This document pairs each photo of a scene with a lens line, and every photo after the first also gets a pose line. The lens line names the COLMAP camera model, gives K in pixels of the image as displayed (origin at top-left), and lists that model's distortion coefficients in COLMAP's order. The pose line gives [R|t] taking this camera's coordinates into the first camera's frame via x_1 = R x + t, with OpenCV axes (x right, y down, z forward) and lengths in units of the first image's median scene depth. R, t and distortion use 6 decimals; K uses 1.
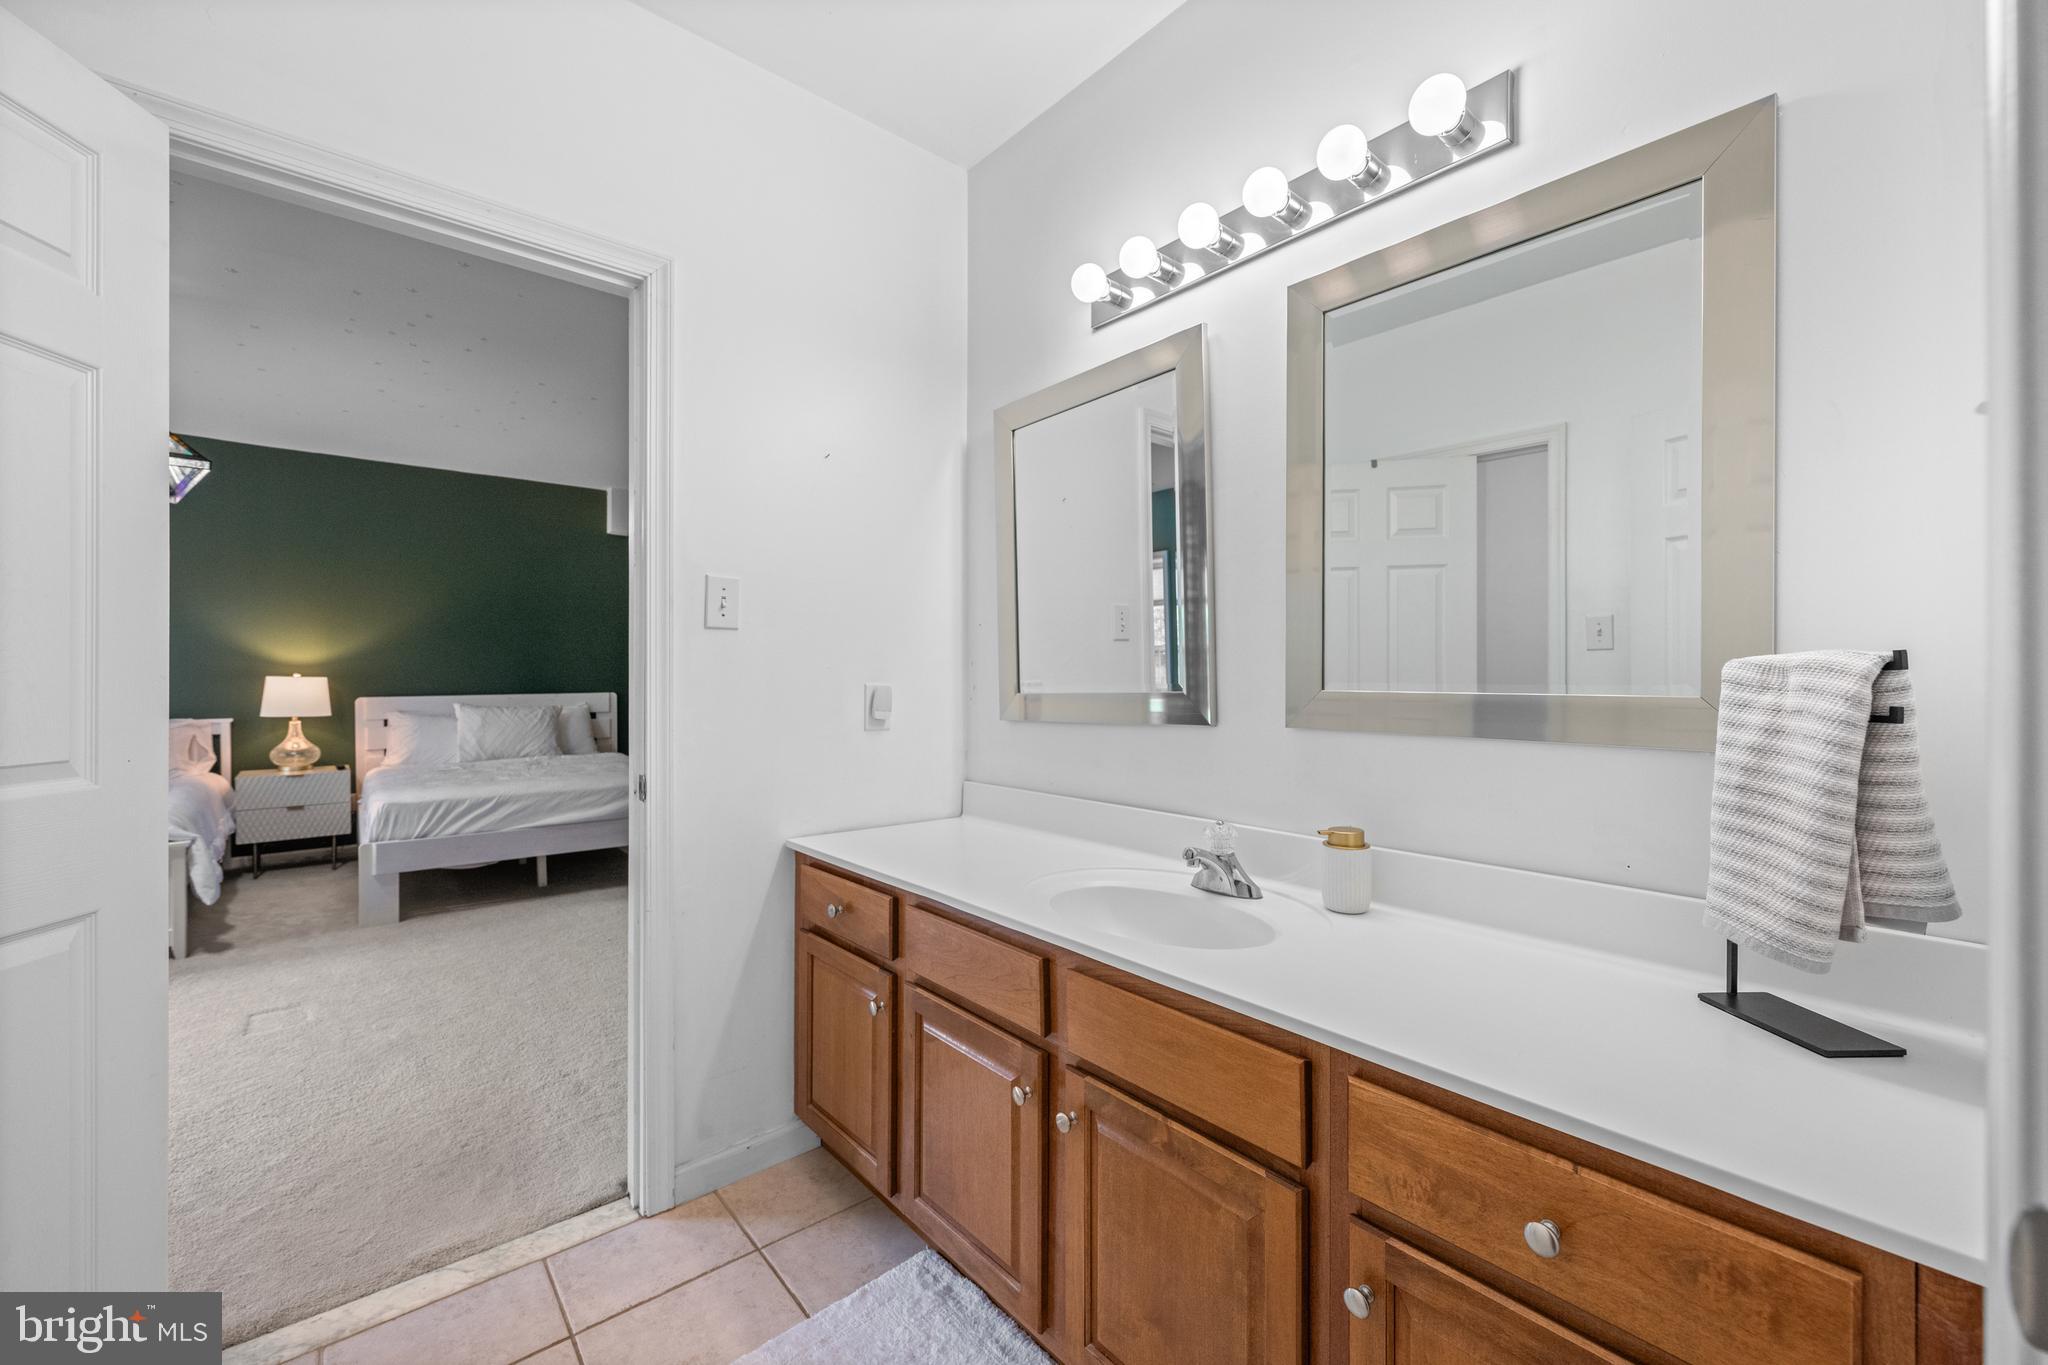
lens RADIAL K [[820.2, 0, 1015.7], [0, 820.2, 678.9], [0, 0, 1]] dist [0.000452, 0.000174]
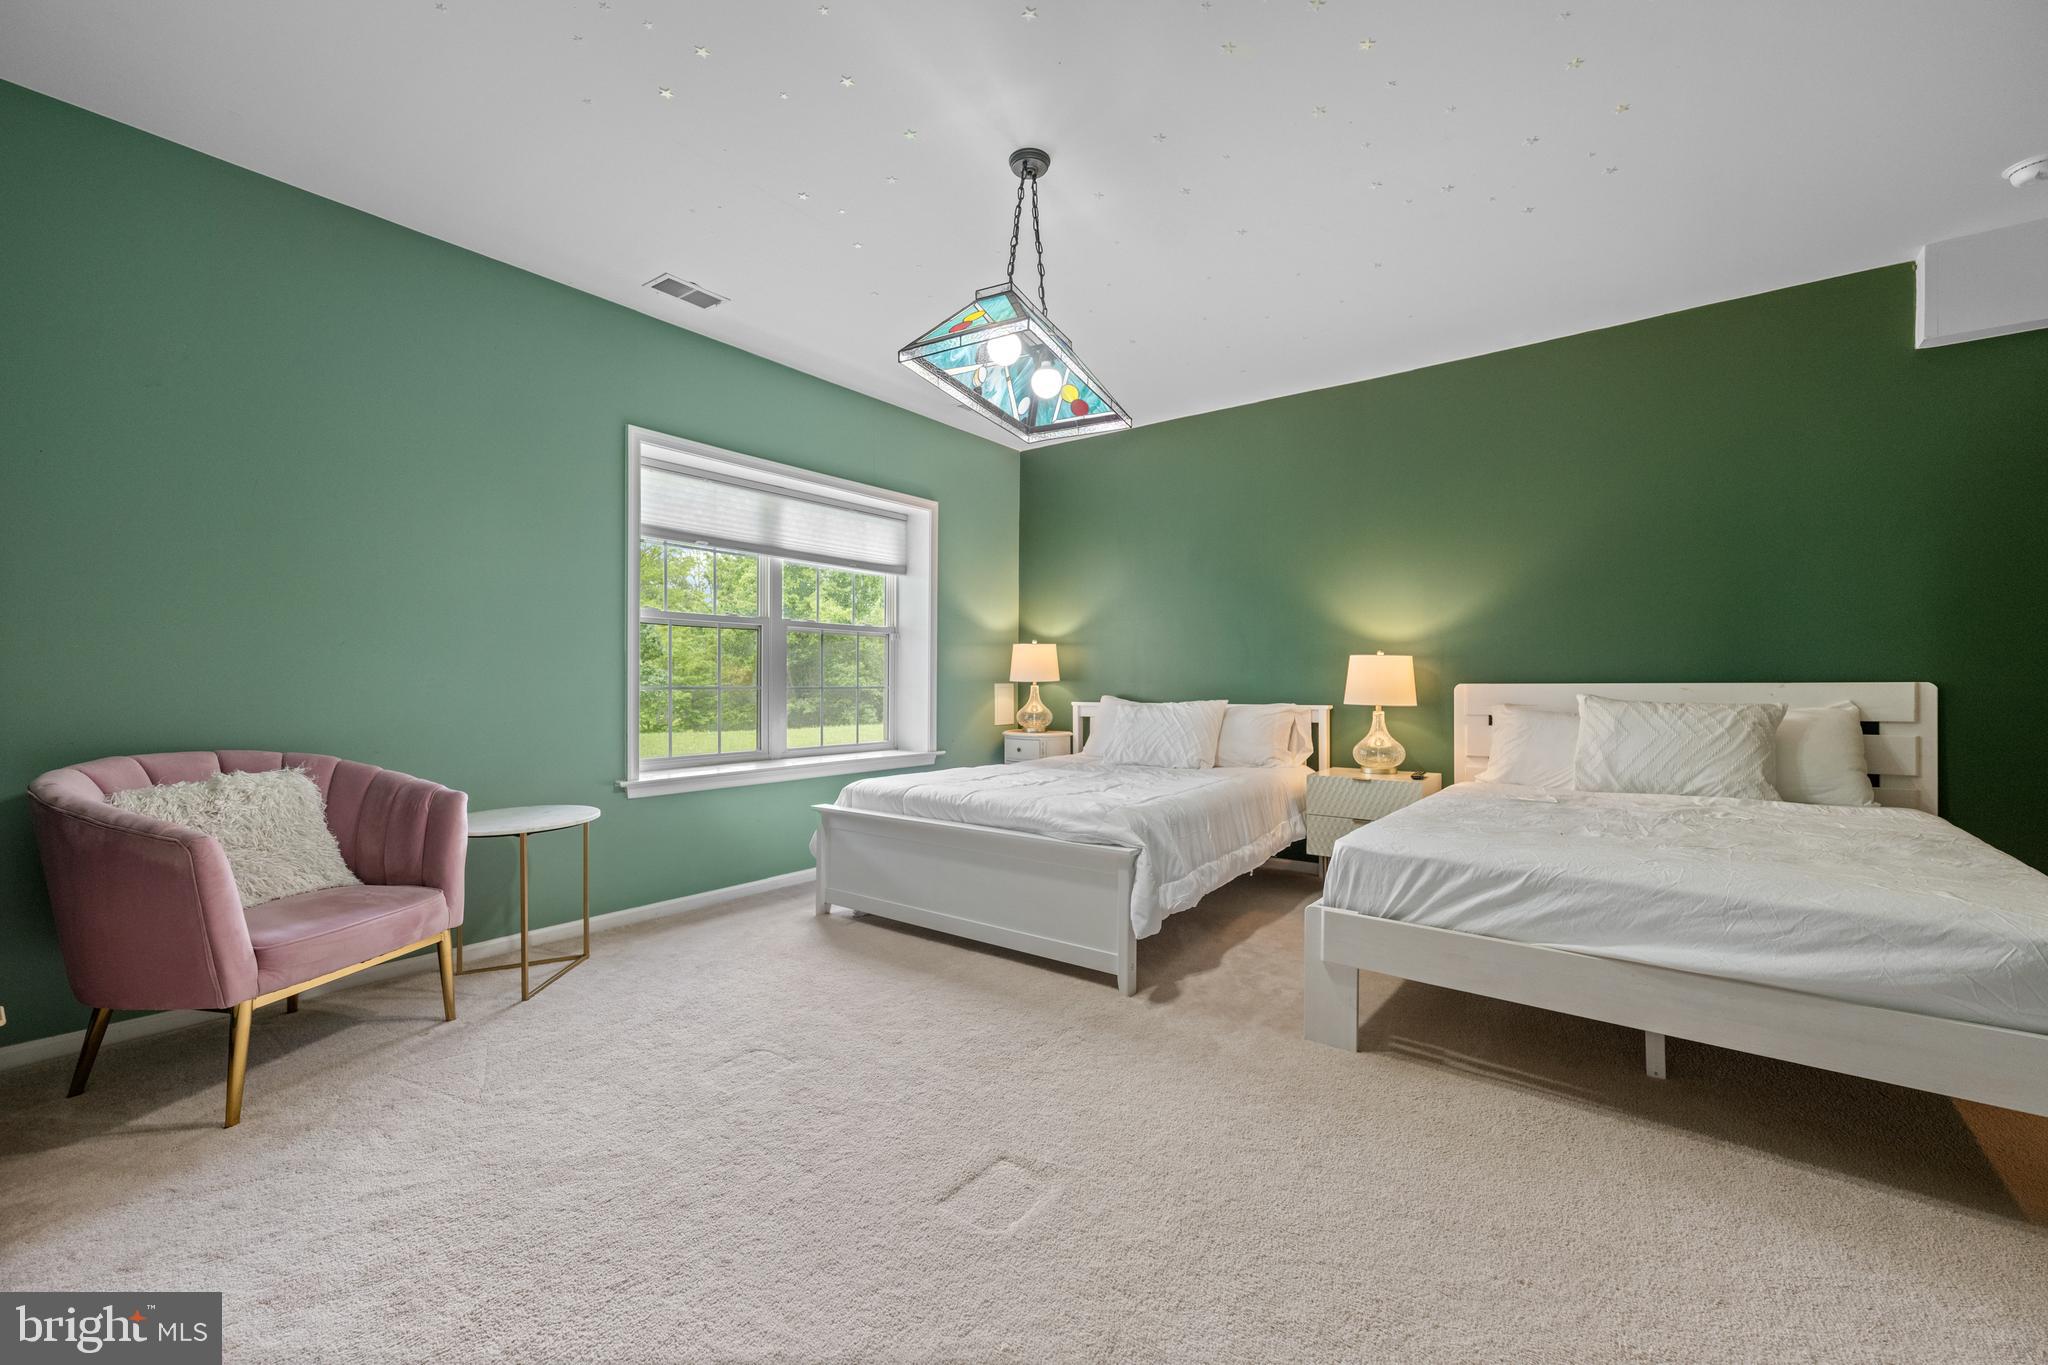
lens RADIAL K [[820.2, 0, 1015.7], [0, 820.2, 678.9], [0, 0, 1]] dist [0.000452, 0.000174]
pose [[0.211688, -0.000738, -0.977337, -0.175175], [-0.007323, 0.999970, -0.002341, 0.024537], [0.977310, 0.007652, 0.211677, 0.486721]]
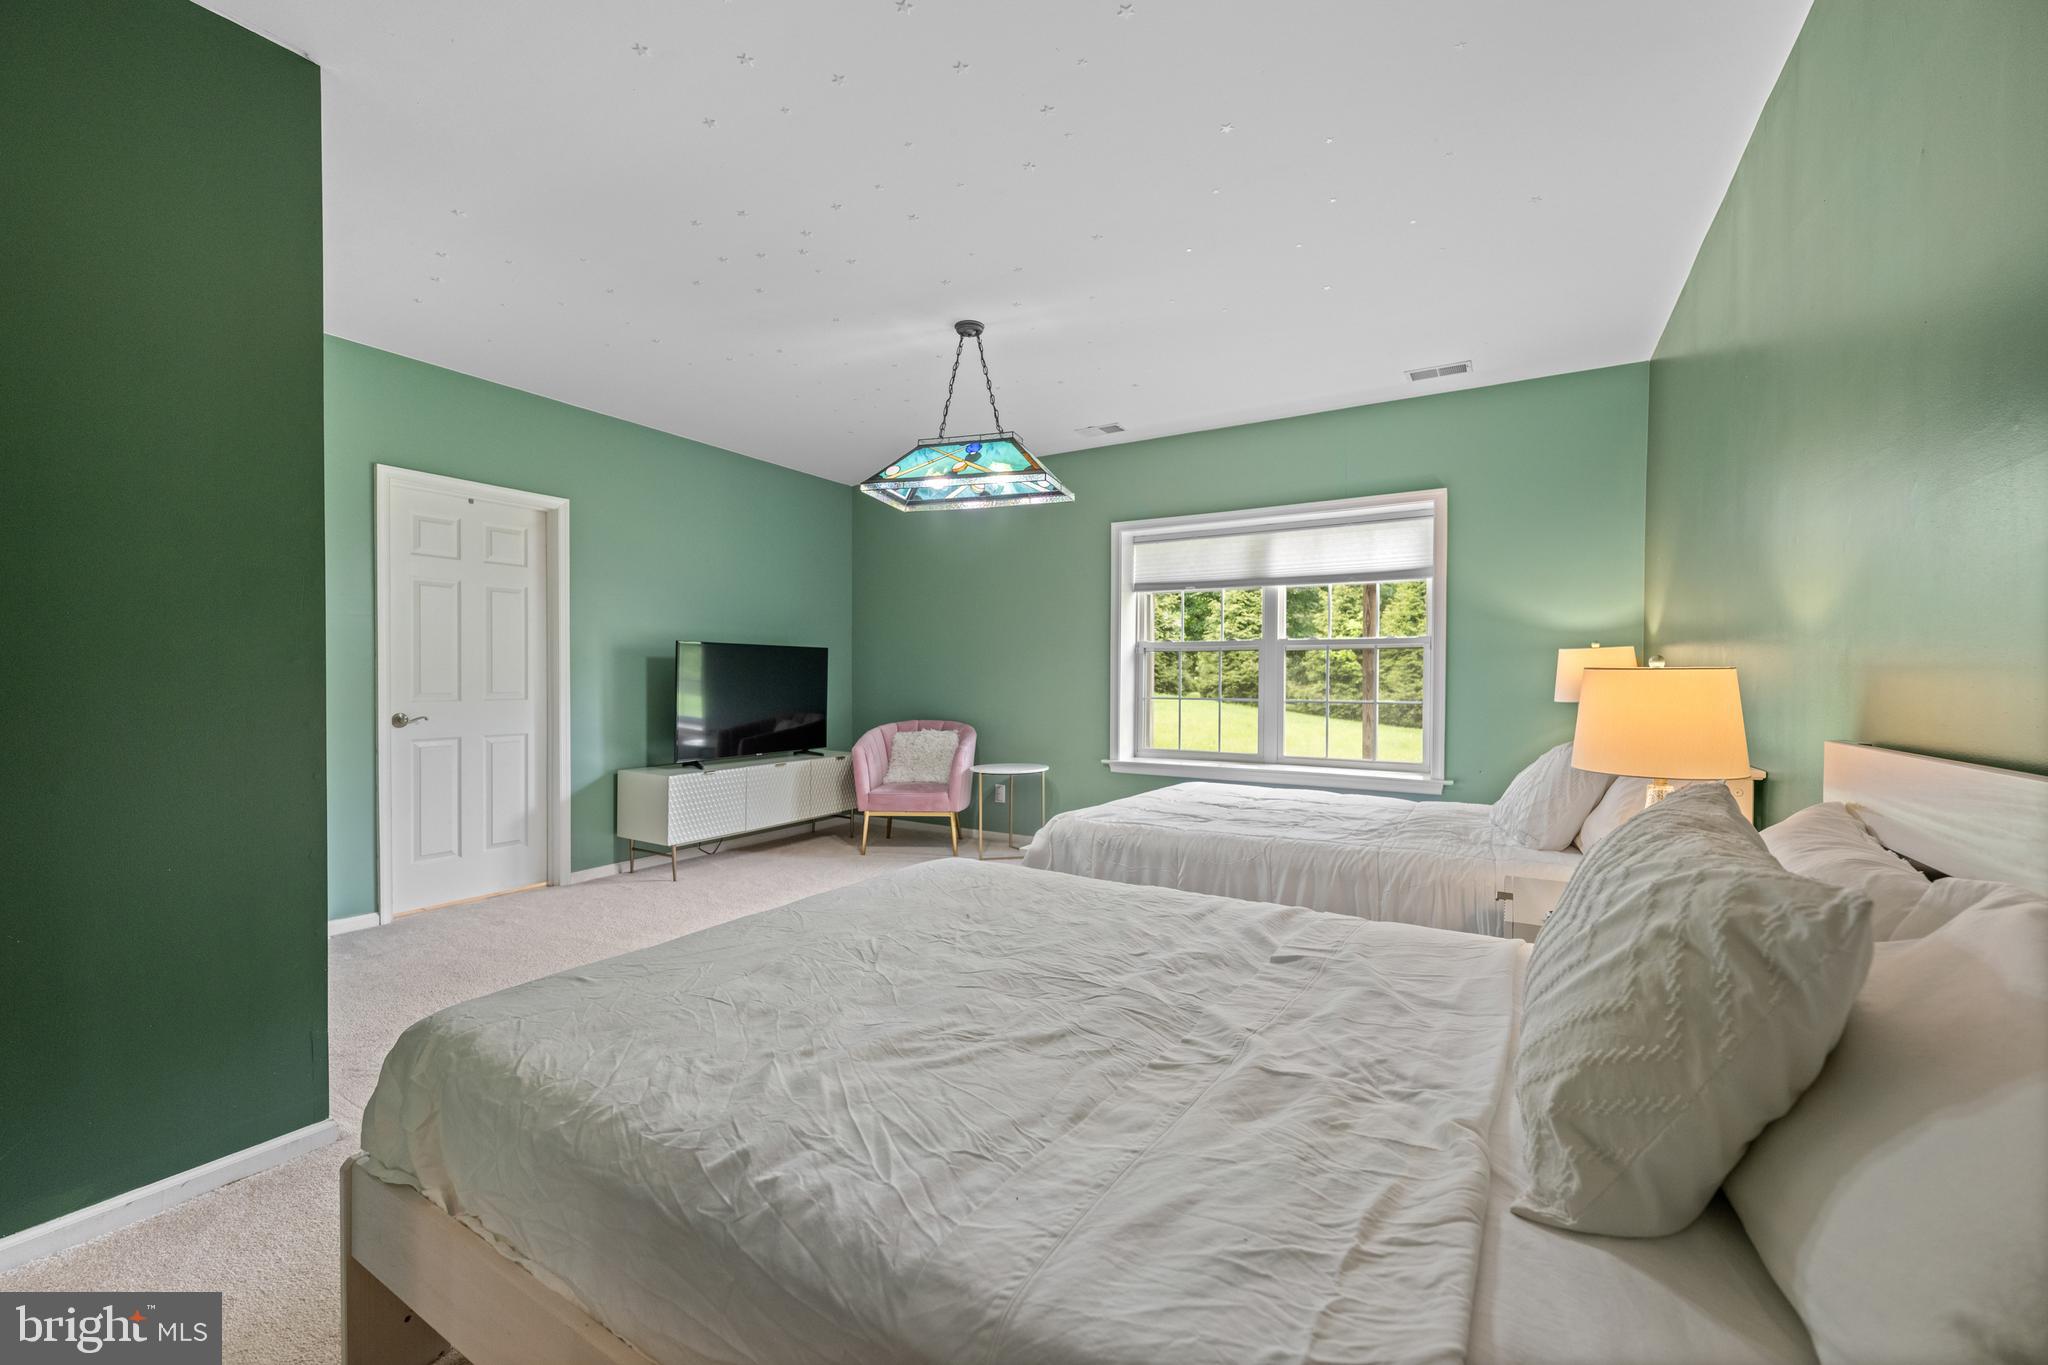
lens RADIAL K [[820.2, 0, 1015.7], [0, 820.2, 678.9], [0, 0, 1]] dist [0.000452, 0.000174]
pose [[-0.943031, -0.001148, -0.332702, -0.462483], [-0.003771, 0.999967, 0.007236, 0.001165], [0.332683, 0.008078, -0.943004, 1.255878]]
